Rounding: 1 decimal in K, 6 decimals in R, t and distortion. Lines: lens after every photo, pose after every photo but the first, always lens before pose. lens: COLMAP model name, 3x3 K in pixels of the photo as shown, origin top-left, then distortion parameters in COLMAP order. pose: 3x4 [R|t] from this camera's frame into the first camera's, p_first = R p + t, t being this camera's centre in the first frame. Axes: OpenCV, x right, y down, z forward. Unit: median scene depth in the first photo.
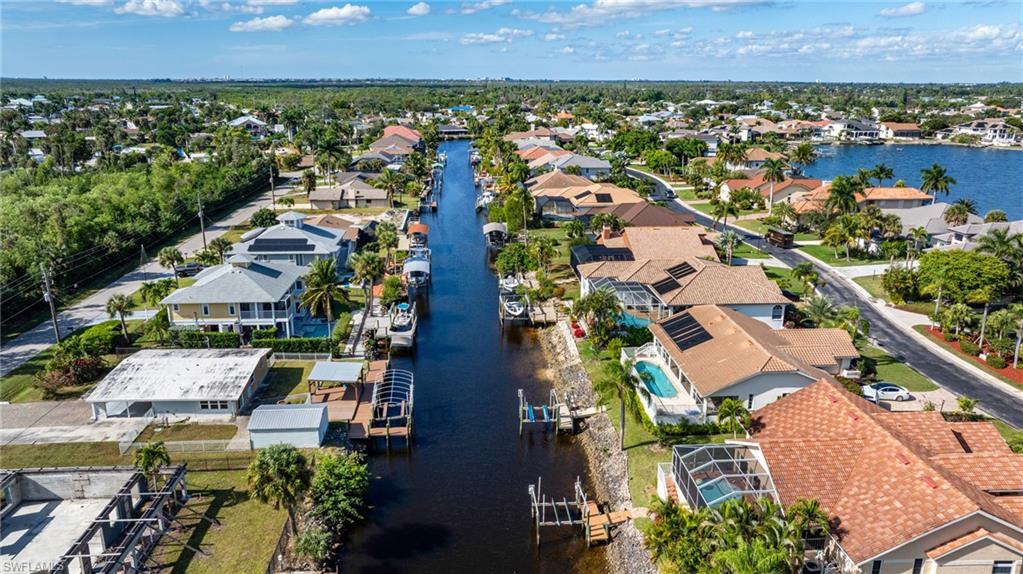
lens RADIAL K [[723.2, 0, 517.0], [0, 723.2, 283.9], [0, 0, 1]] dist [-0.022208, 0.012609]
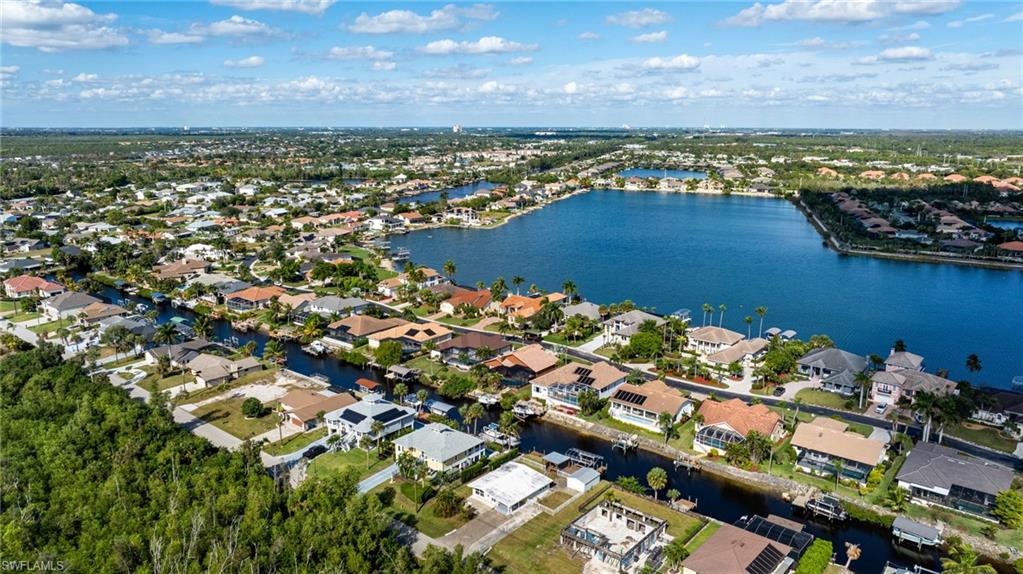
lens RADIAL K [[723.2, 0, 517.0], [0, 723.2, 283.9], [0, 0, 1]] dist [-0.022208, 0.012609]
pose [[0.684153, -0.162248, 0.711062, -1.453109], [0.202526, 0.978862, 0.028491, -0.390571], [-0.700655, 0.124516, 0.702551, -0.432219]]
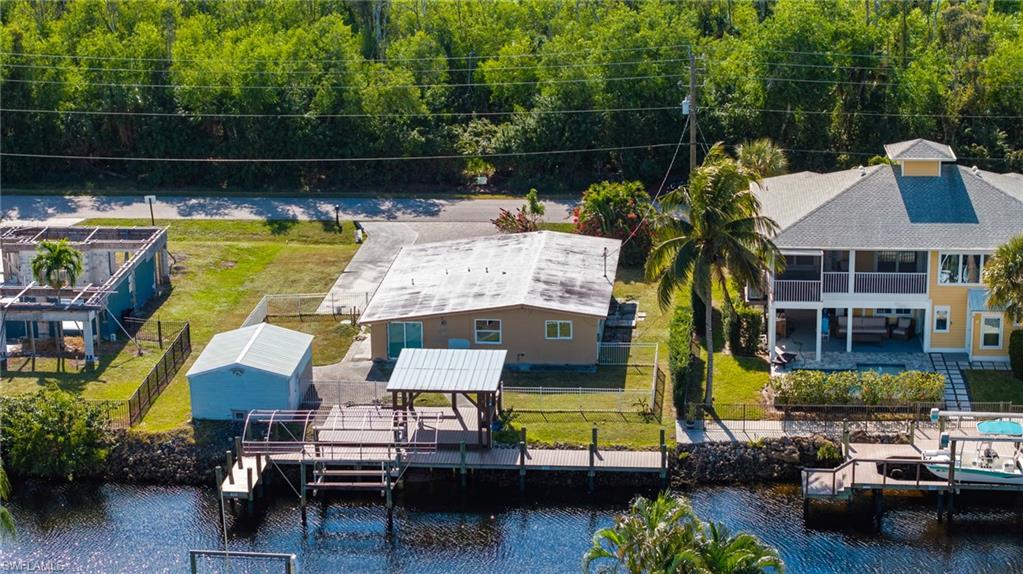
lens RADIAL K [[2121.4, 0, 511.5], [0, 2121.4, 287.0], [0, 0, 1]] dist [-0.131581, 0.140119]
pose [[-0.153209, 0.266944, -0.951456, 0.742882], [-0.260220, 0.917943, 0.299444, -0.248762], [0.953317, 0.293465, -0.071173, 0.885043]]
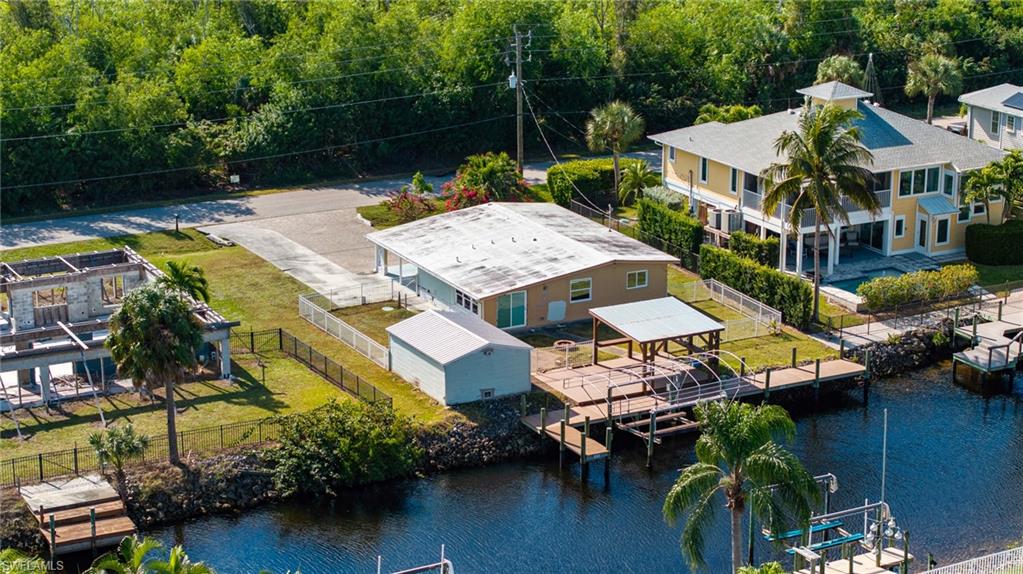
lens RADIAL K [[2121.4, 0, 511.5], [0, 2121.4, 287.0], [0, 0, 1]] dist [-0.131581, 0.140119]
pose [[0.415233, 0.247259, -0.875468, 0.729007], [-0.250114, 0.956297, 0.151459, -0.067465], [0.874657, 0.156076, 0.458929, 0.222430]]
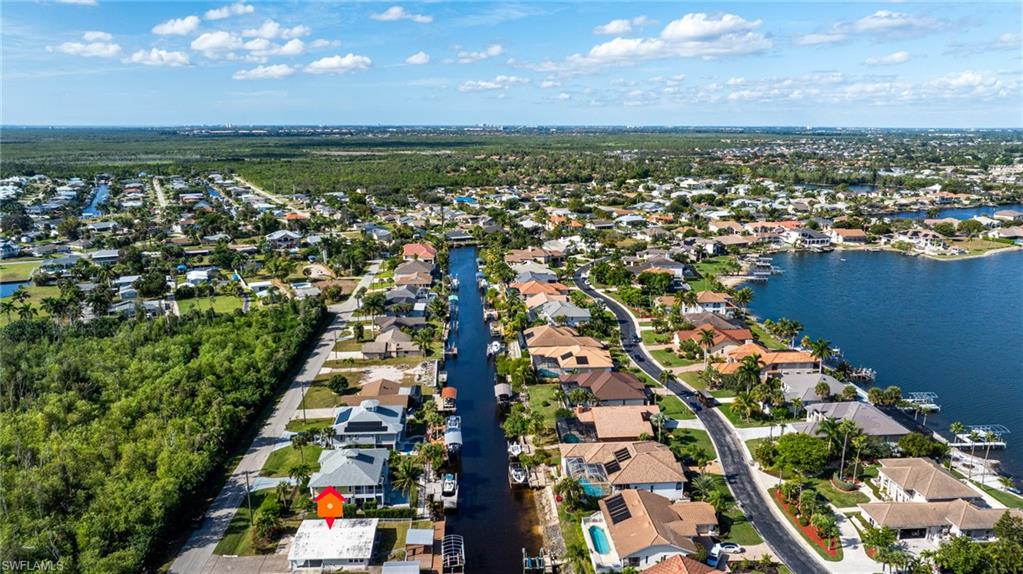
lens RADIAL K [[721.9, 0, 516.2], [0, 721.9, 289.9], [0, 0, 1]] dist [-0.024216, 0.004297]
pose [[0.999992, -0.003722, 0.001662, -0.010993], [0.003800, 0.998784, -0.049162, -0.316708], [-0.001477, 0.049168, 0.998789, -0.636195]]
